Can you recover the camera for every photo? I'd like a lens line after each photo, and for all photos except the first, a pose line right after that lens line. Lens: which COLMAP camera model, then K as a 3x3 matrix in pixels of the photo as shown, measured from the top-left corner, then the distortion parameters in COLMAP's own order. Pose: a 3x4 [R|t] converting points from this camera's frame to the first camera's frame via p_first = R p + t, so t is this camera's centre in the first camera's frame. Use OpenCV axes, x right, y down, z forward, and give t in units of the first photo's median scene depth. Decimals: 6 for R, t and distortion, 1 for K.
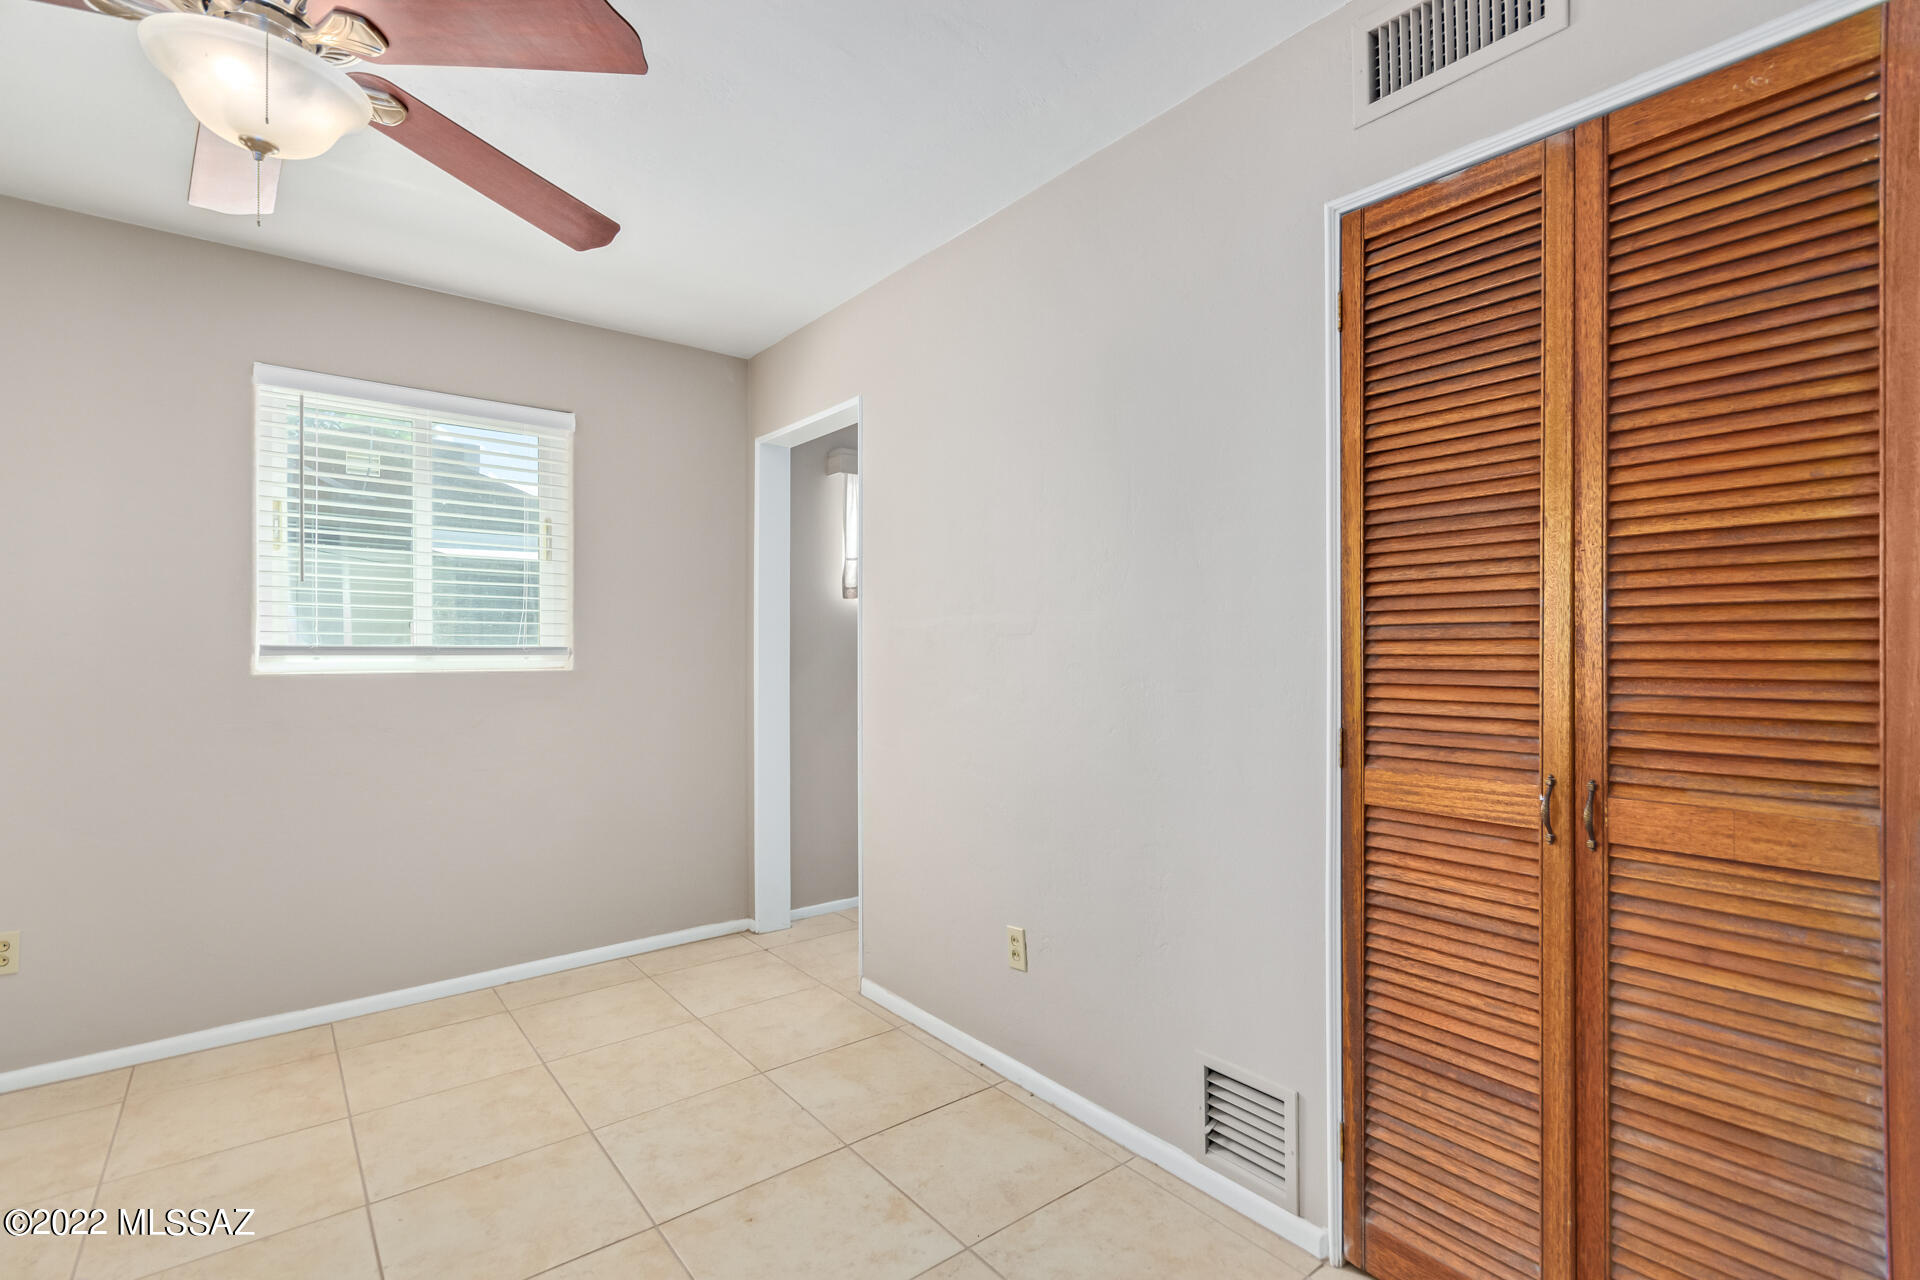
lens RADIAL K [[901.7, 0, 948.3], [0, 901.7, 659.5], [0, 0, 1]] dist [0.001347, -0.000634]
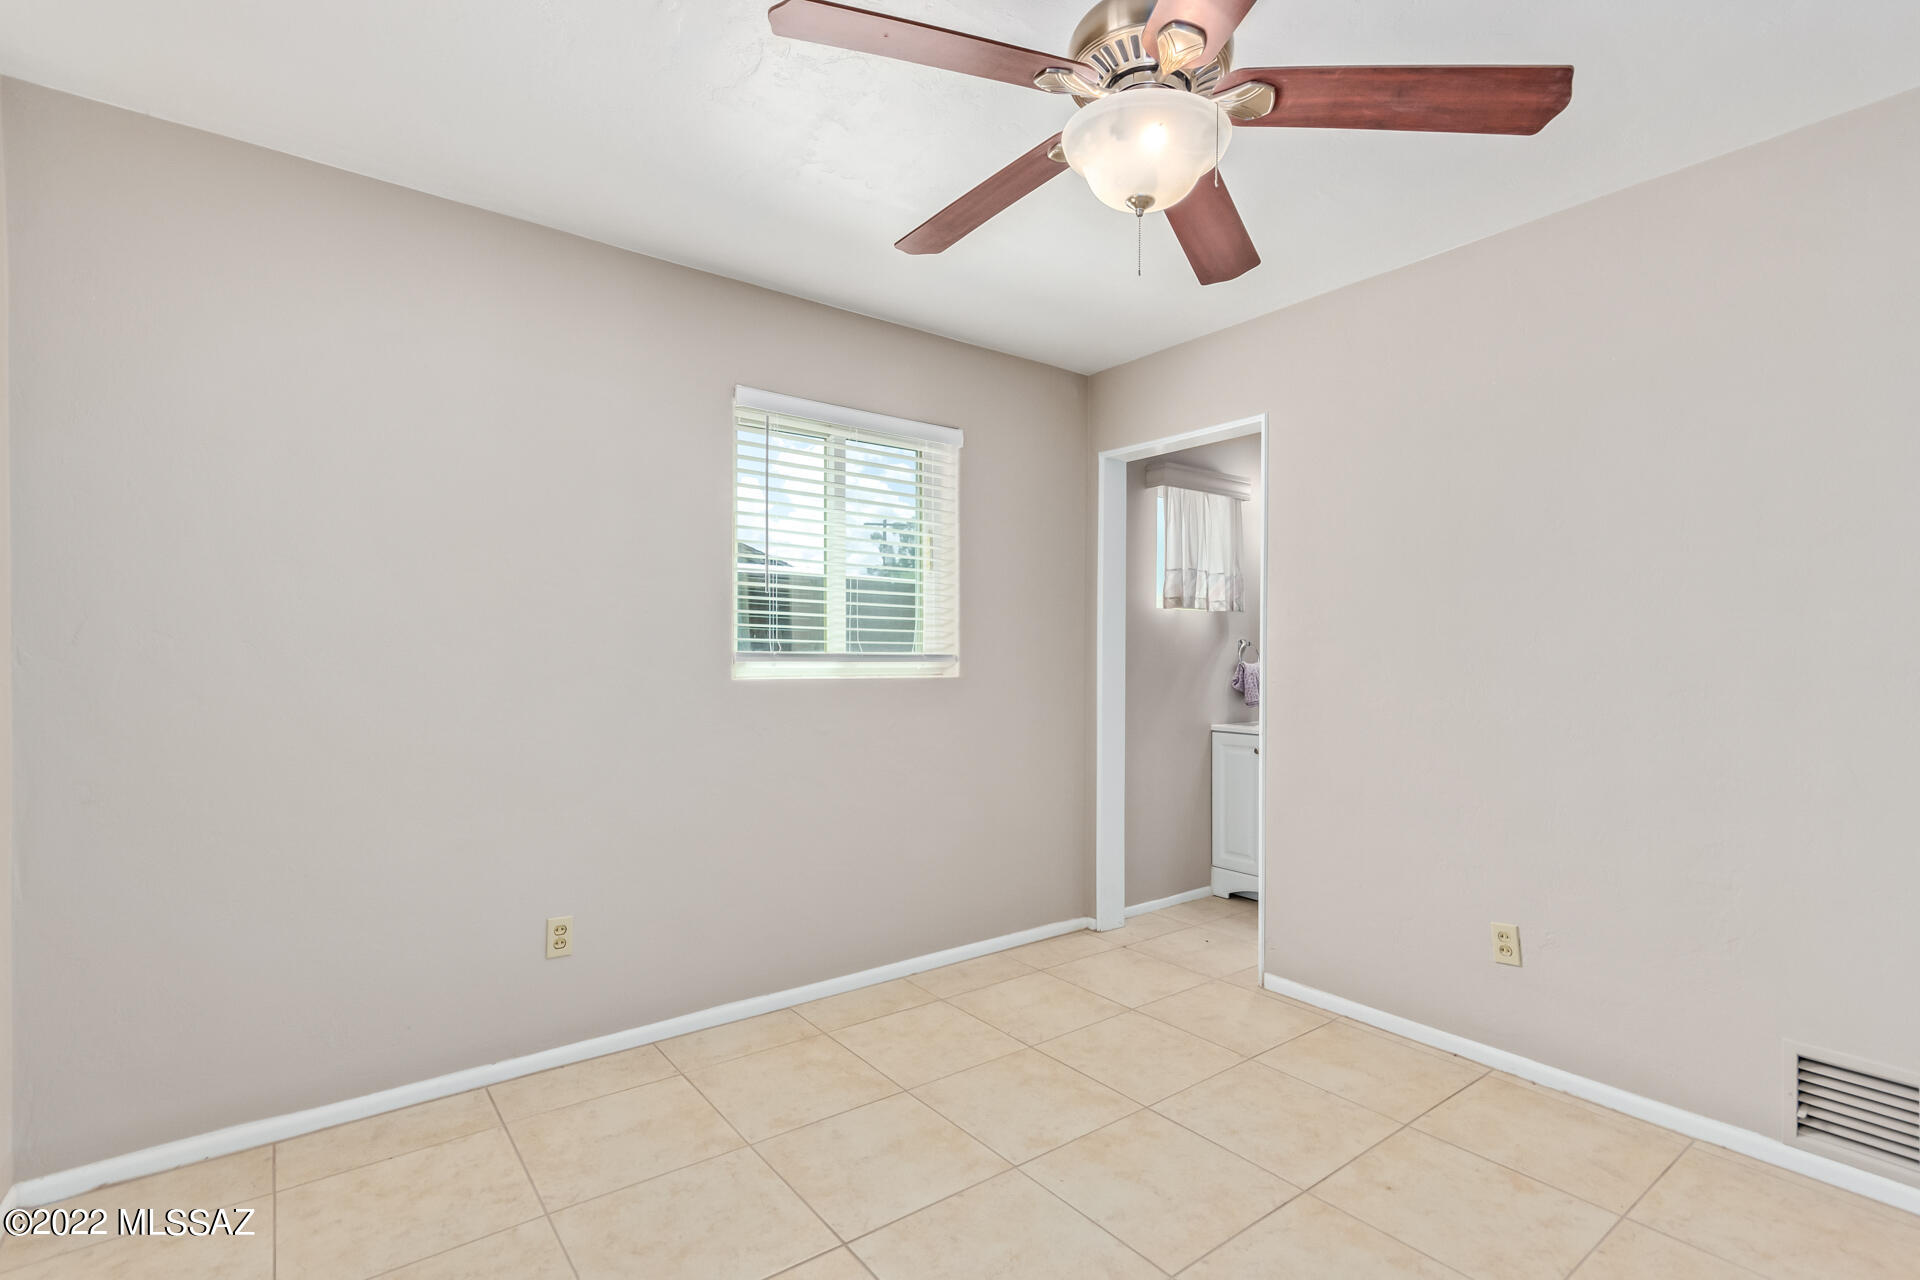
lens RADIAL K [[901.7, 0, 975.4], [0, 901.7, 682.0], [0, 0, 1]] dist [0.001347, -0.000634]
pose [[0.999622, 0.005246, -0.027004, -0.395744], [-0.004850, 0.999880, 0.014710, 0.002640], [0.027078, -0.014574, 0.999527, -0.045899]]
